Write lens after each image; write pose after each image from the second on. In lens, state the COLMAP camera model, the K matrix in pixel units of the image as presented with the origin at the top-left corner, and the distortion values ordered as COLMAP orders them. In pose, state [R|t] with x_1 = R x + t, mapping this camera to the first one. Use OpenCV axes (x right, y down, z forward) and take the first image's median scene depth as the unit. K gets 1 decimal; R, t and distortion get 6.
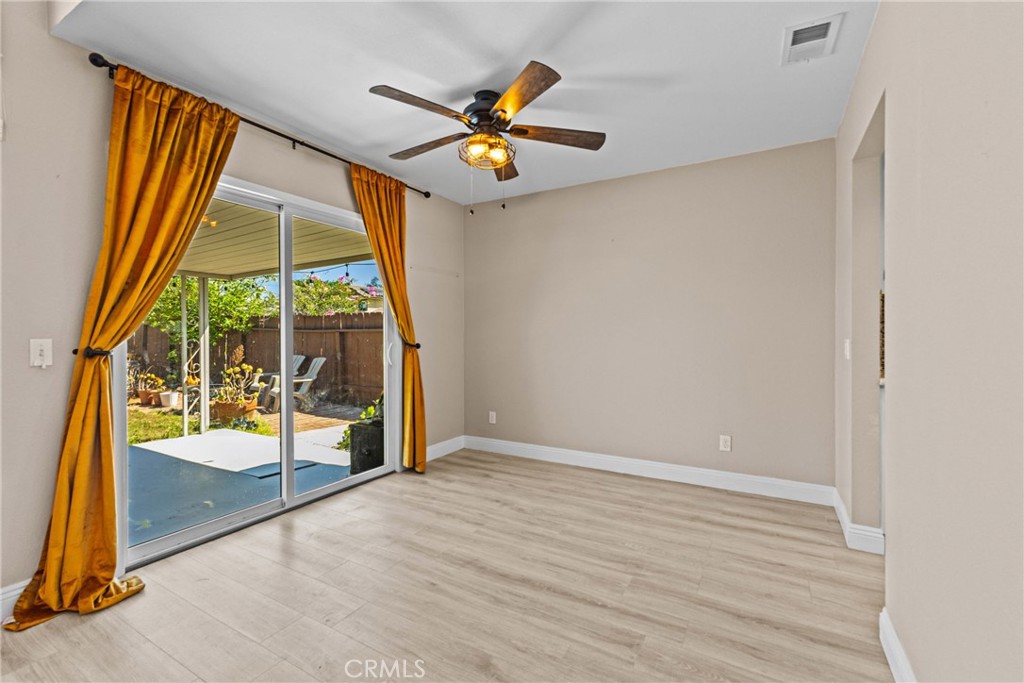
lens RADIAL K [[443.9, 0, 513.1], [0, 443.9, 335.7], [0, 0, 1]] dist [0.007956, -0.000069]
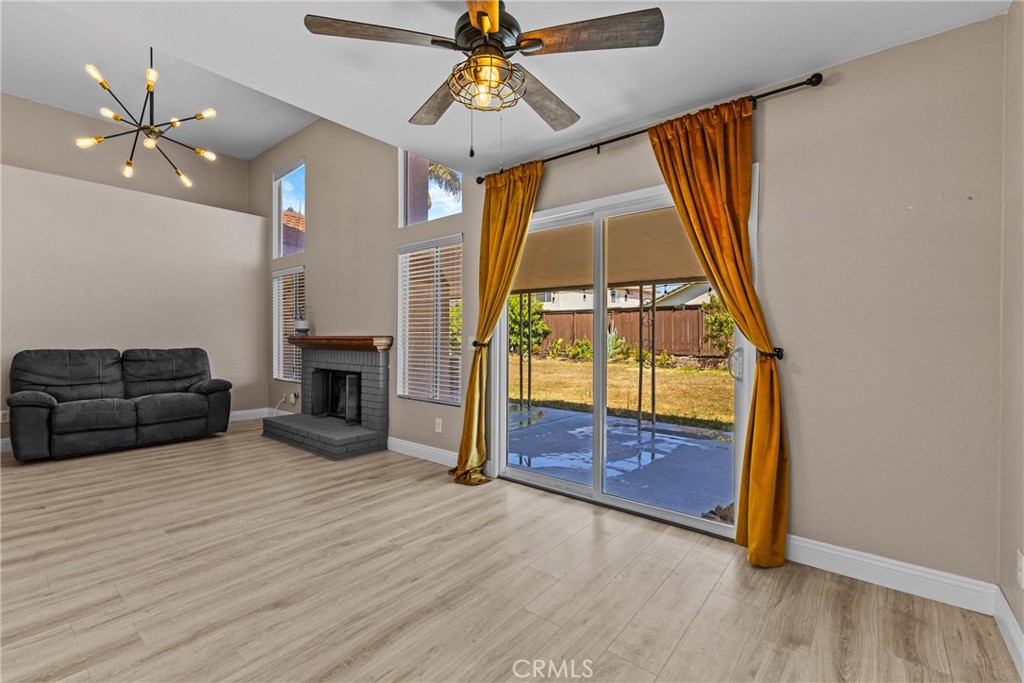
lens RADIAL K [[443.9, 0, 514.5], [0, 443.9, 339.6], [0, 0, 1]] dist [0.007956, -0.000069]
pose [[-0.158146, 0.013356, -0.987325, 0.646049], [-0.005322, 0.999882, 0.014379, -0.006837], [0.987401, 0.007529, -0.158057, 1.139350]]
